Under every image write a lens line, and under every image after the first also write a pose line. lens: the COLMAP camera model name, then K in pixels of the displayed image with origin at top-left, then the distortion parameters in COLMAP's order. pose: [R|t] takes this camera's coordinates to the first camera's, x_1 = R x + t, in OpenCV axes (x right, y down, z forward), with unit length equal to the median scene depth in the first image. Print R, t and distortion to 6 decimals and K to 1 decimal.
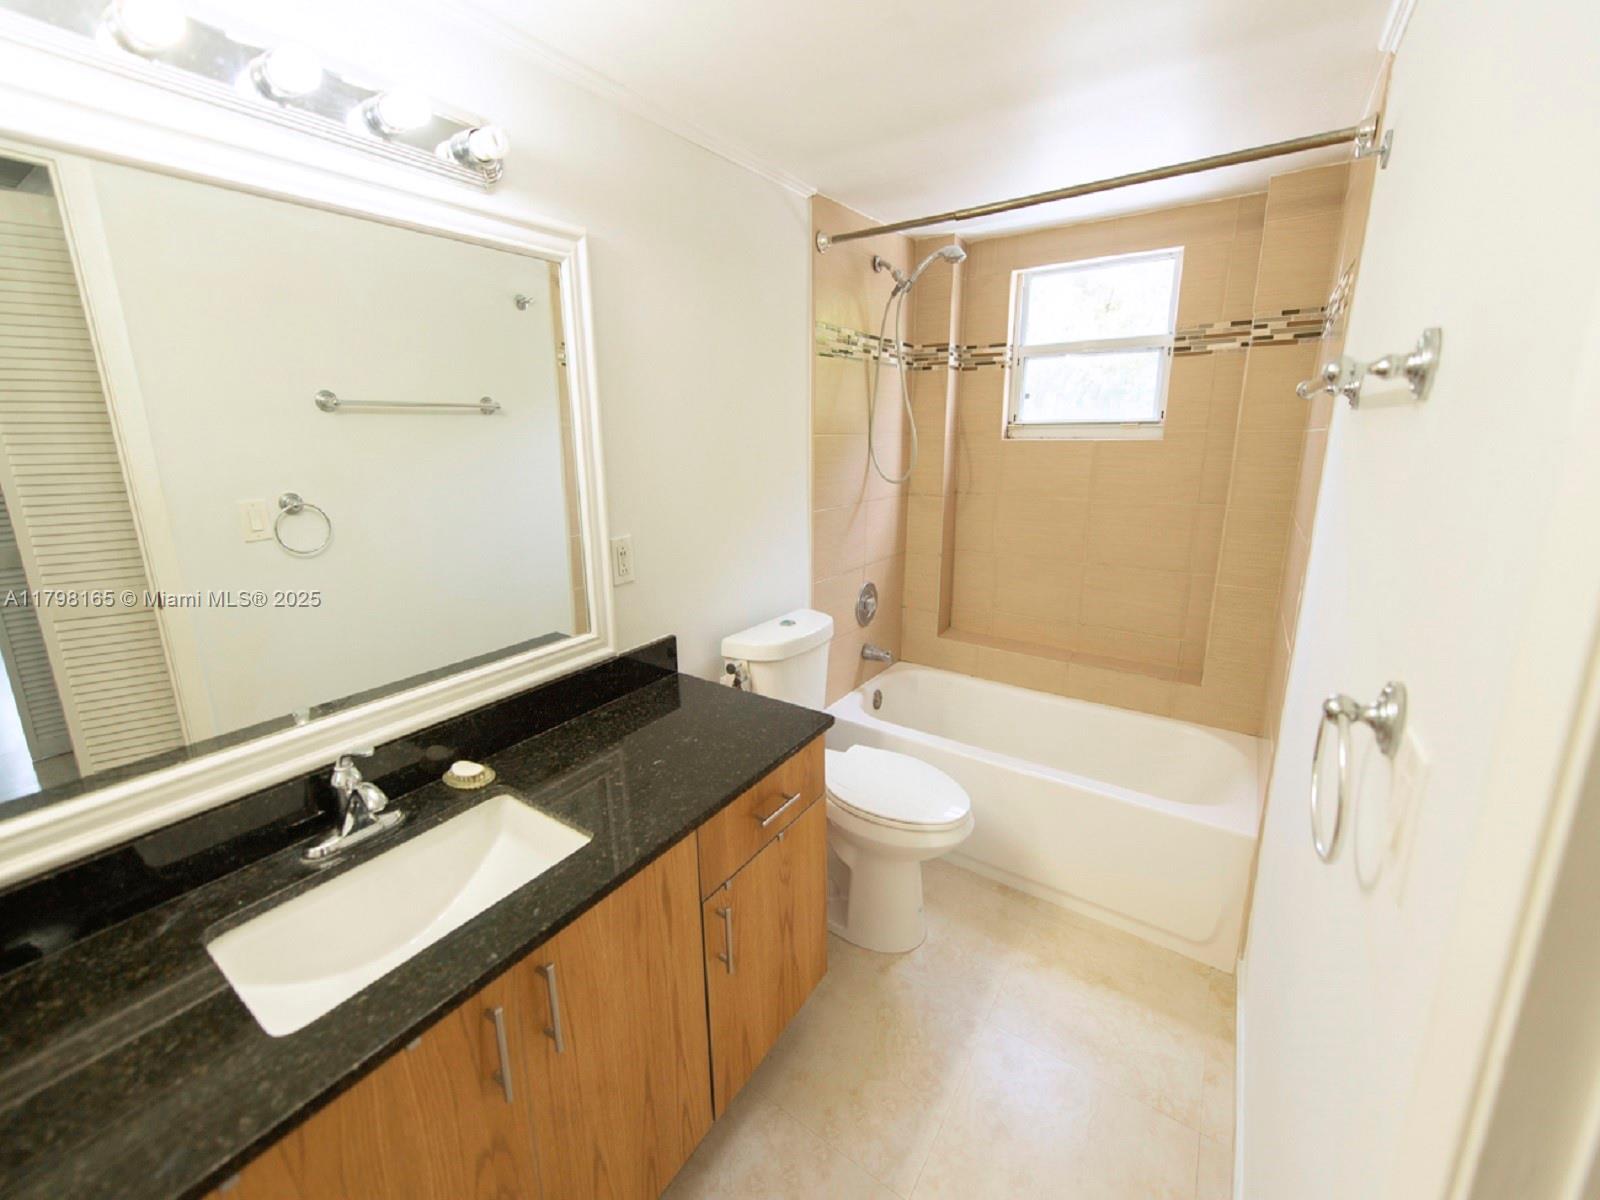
lens RADIAL K [[650.3, 0, 799.1], [0, 650.3, 587.4], [0, 0, 1]] dist [0.018001, -0.001851]
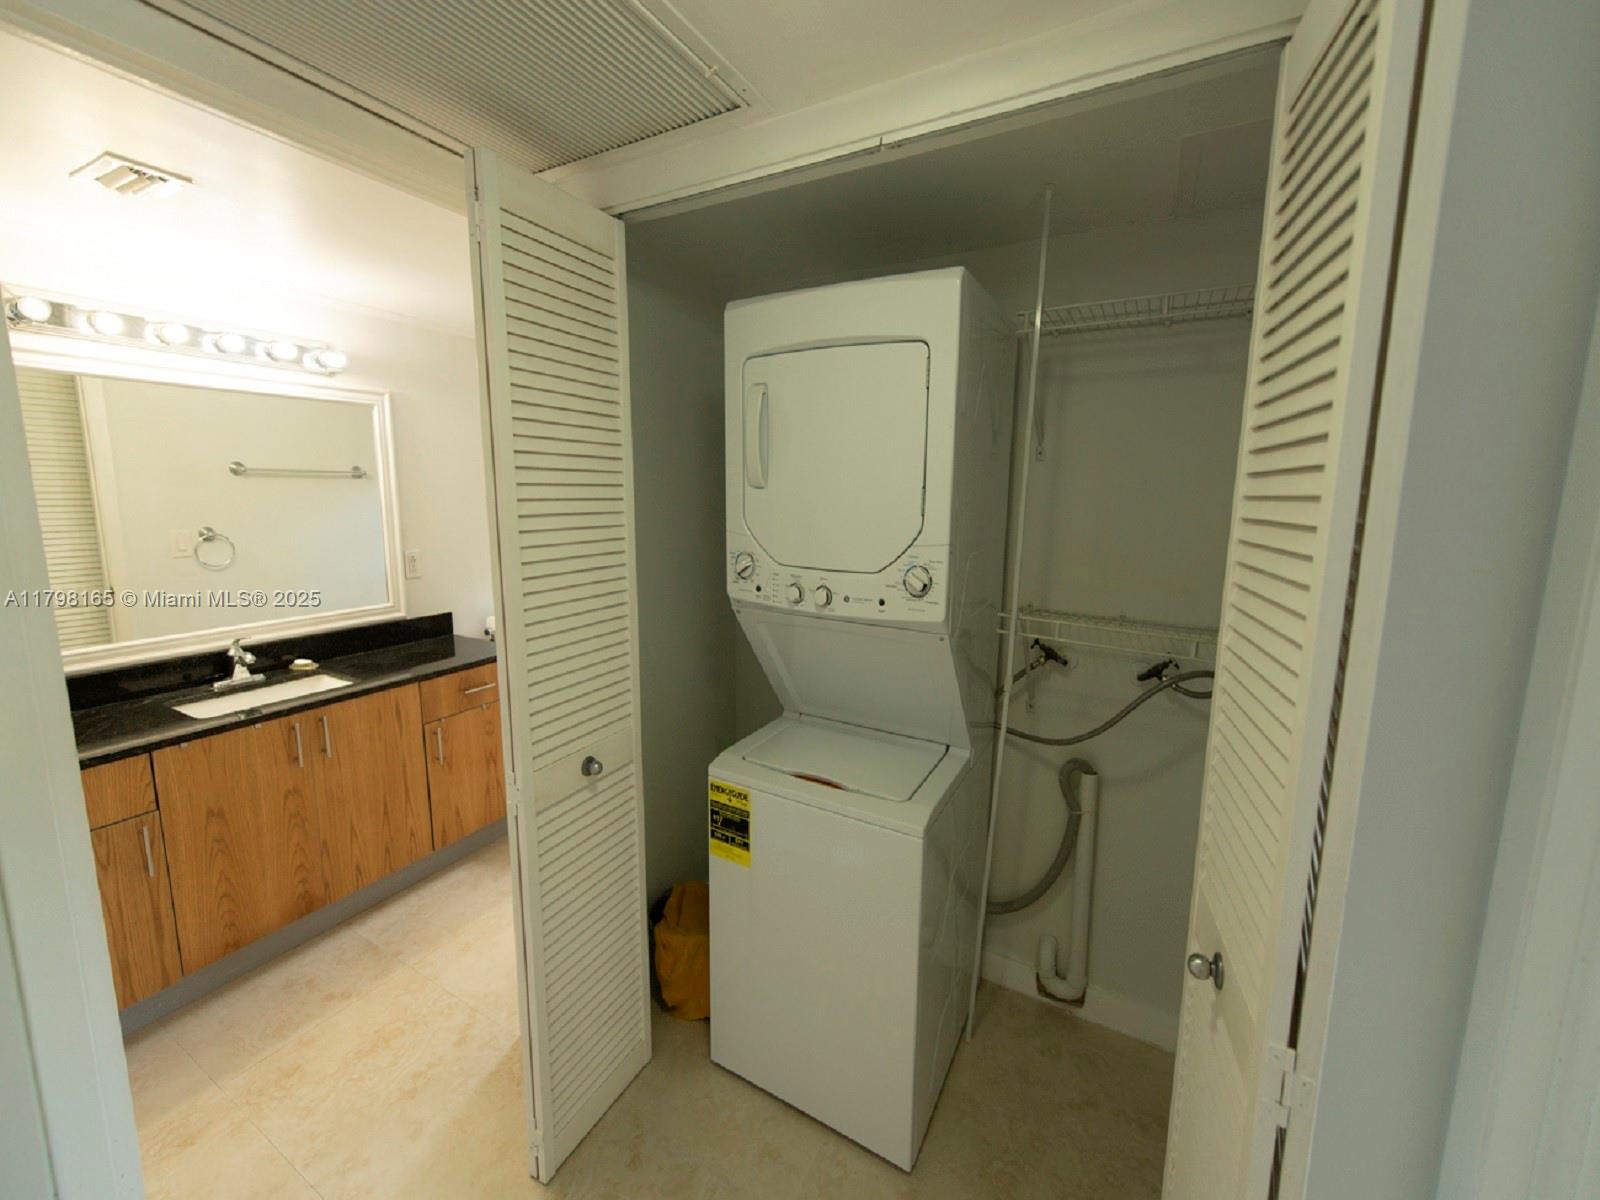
lens RADIAL K [[650.3, 0, 799.8], [0, 650.3, 598.8], [0, 0, 1]] dist [0.018001, -0.001851]
pose [[0.995667, 0.008341, 0.092621, 0.684637], [-0.001061, 0.996924, -0.078367, 0.213489], [-0.092989, 0.077929, 0.992613, -0.955147]]
